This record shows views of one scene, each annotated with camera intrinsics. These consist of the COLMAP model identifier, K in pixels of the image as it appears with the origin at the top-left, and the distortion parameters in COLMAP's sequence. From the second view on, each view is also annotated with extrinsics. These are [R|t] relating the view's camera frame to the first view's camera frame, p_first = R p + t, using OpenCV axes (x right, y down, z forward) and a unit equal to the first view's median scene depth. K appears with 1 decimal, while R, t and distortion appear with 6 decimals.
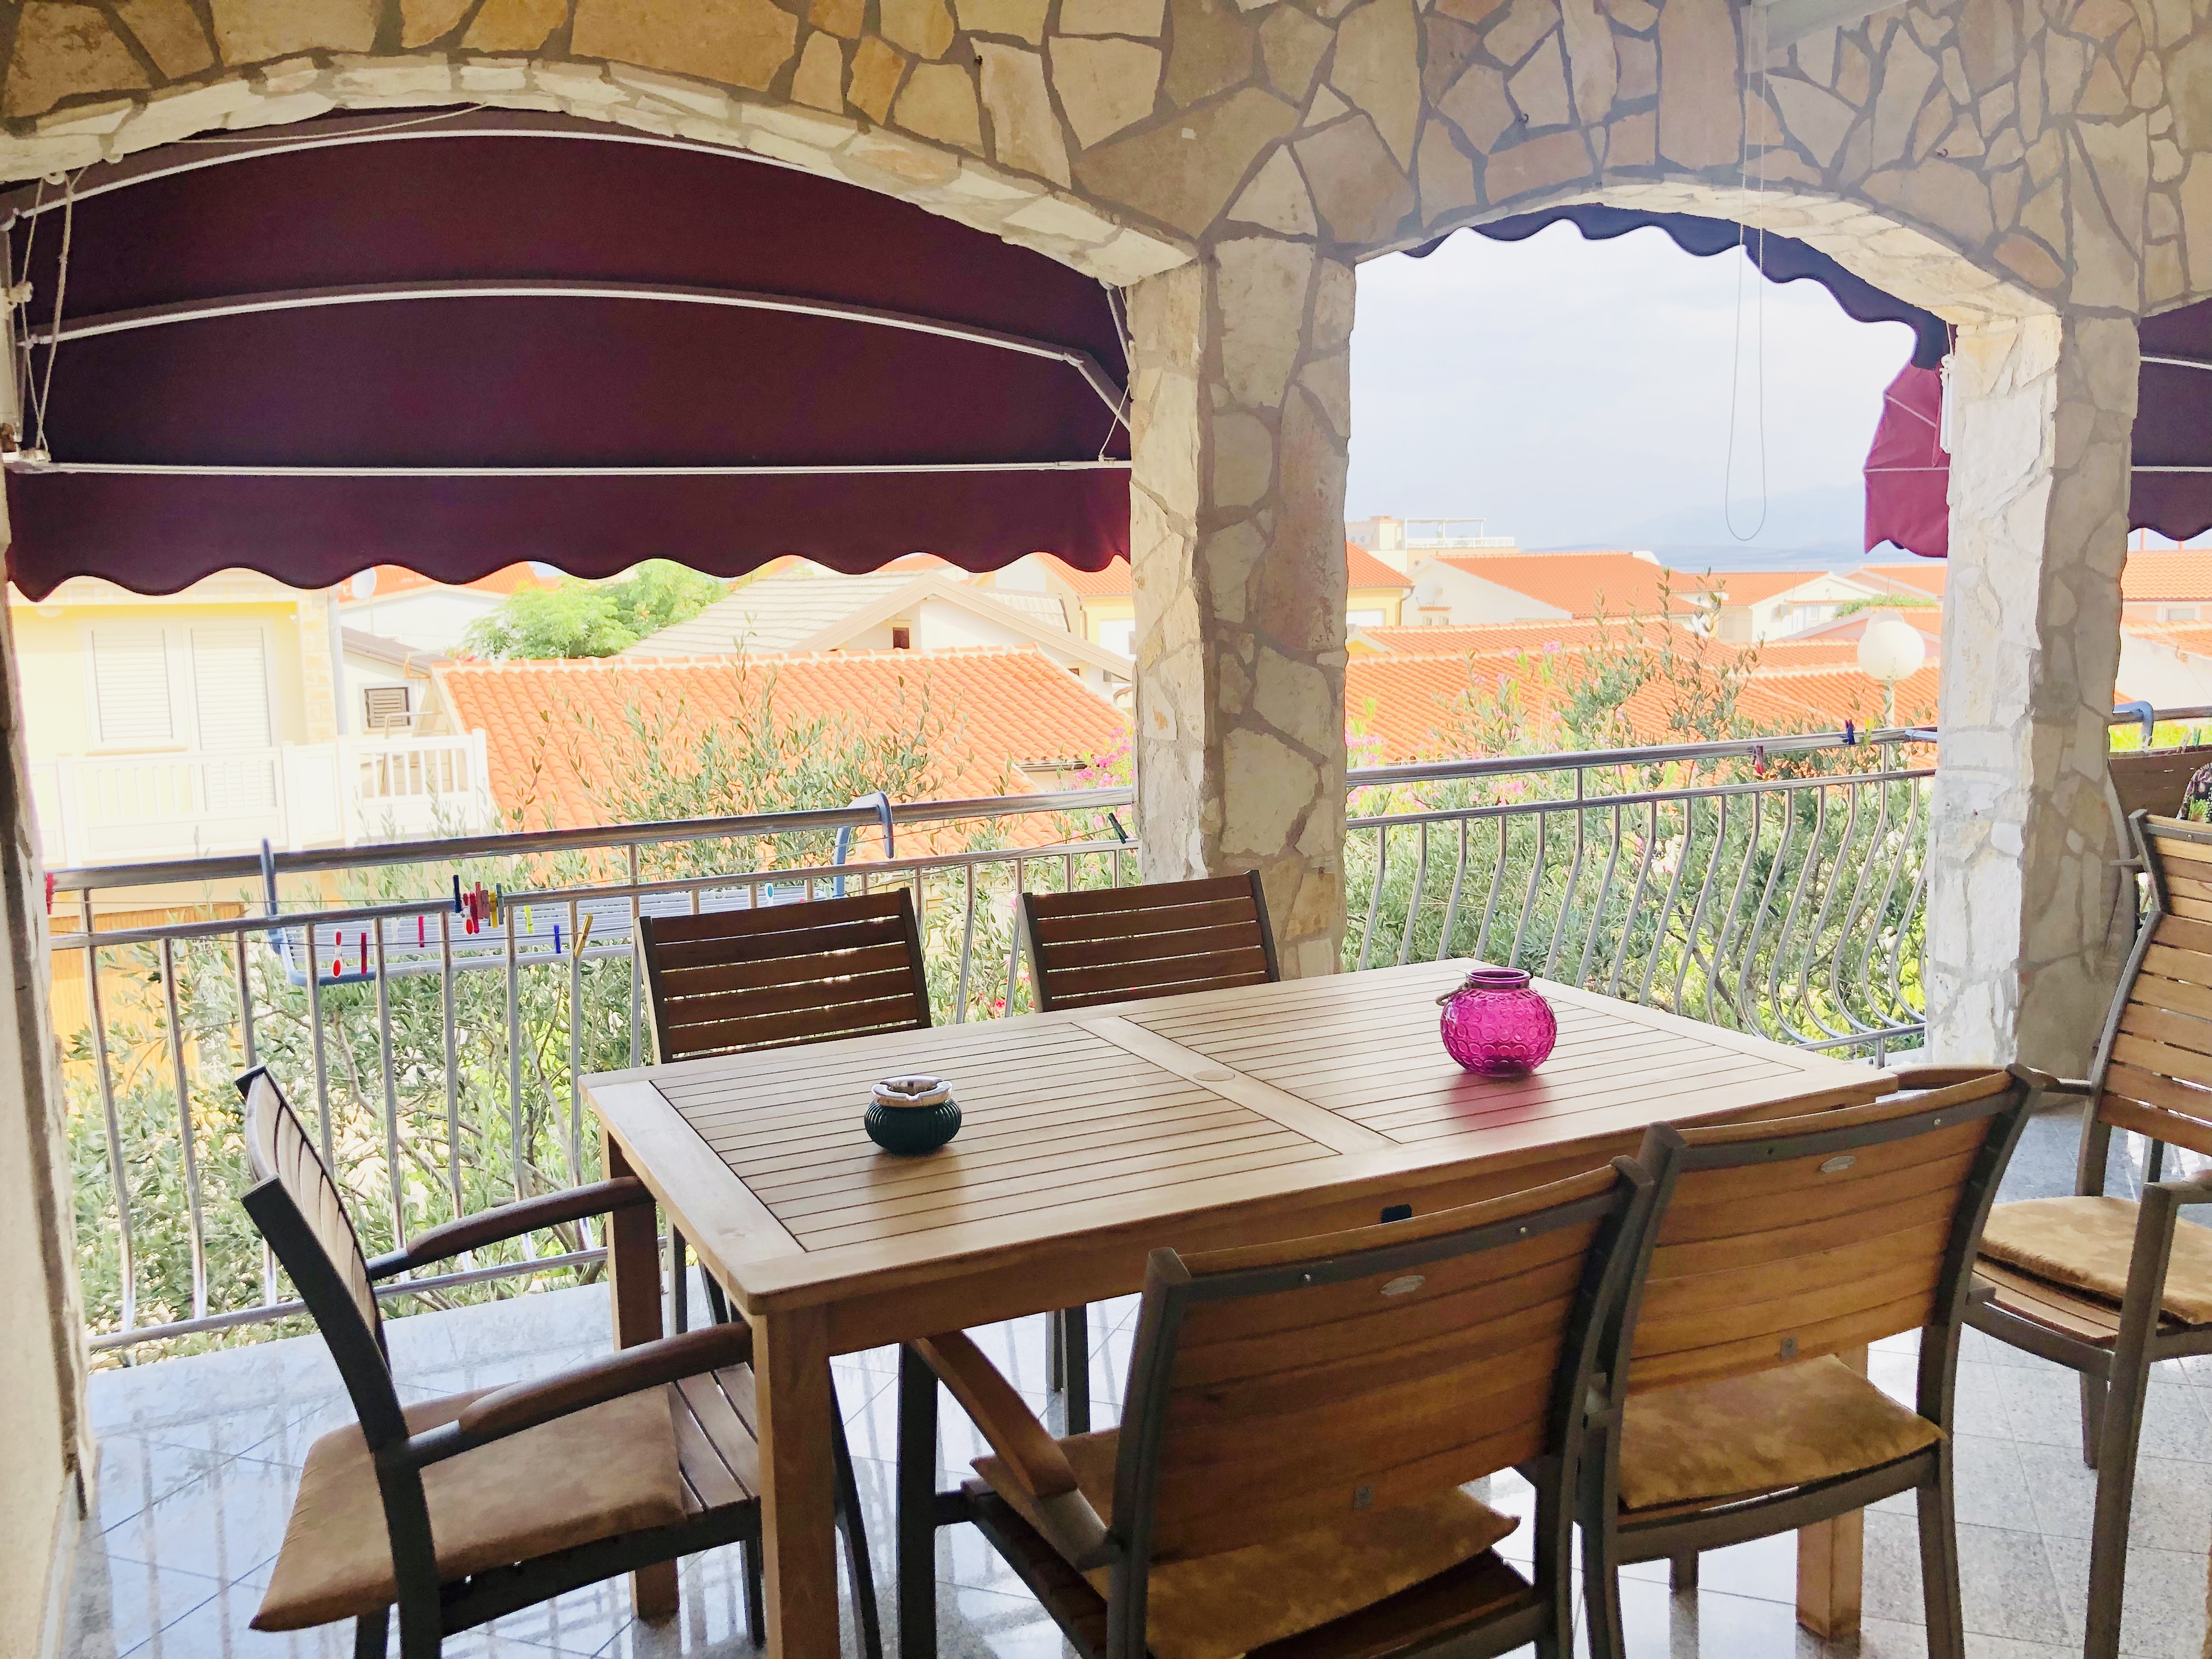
lens RADIAL K [[1819.4, 0, 1095.8], [0, 1819.4, 811.0], [0, 0, 1]] dist [0.026820, -0.025706]
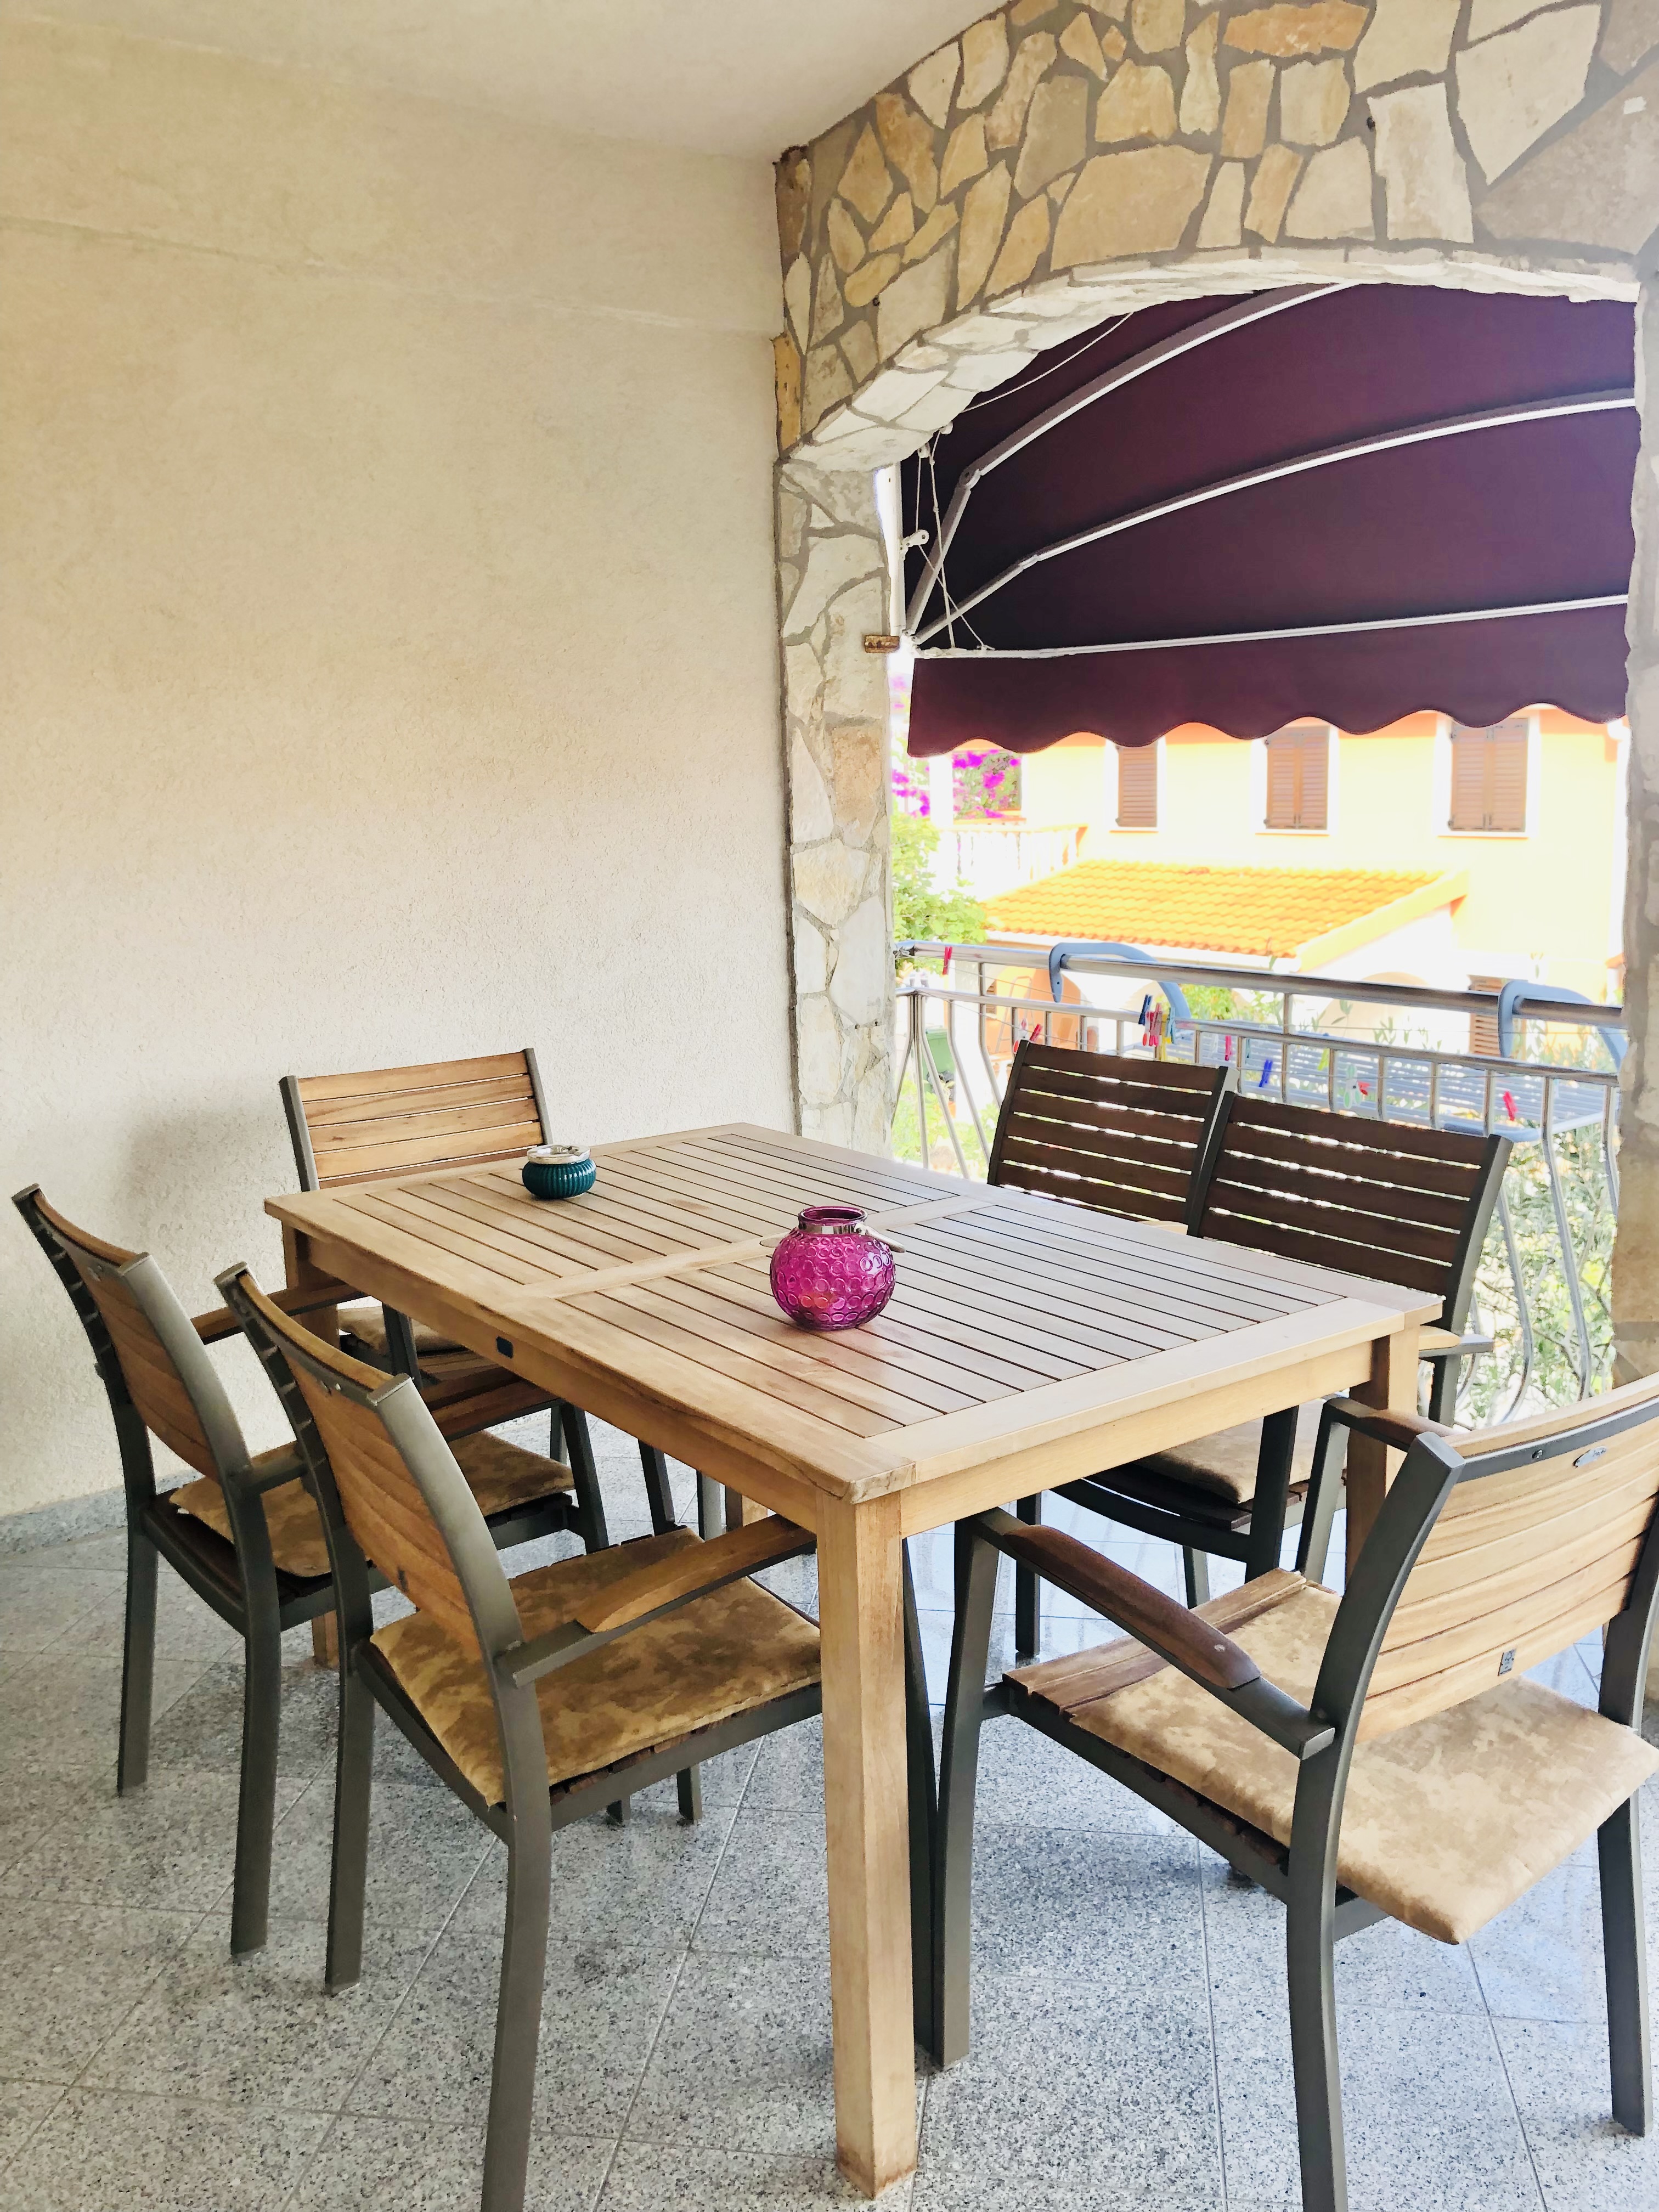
lens RADIAL K [[1819.4, 0, 831.2], [0, 1819.4, 1120.5], [0, 0, 1]] dist [0.026820, -0.025706]
pose [[0.213302, 0.200893, -0.956109, 0.789721], [-0.102650, 0.977823, 0.182555, -0.087132], [0.971579, 0.059205, 0.229193, 0.587970]]
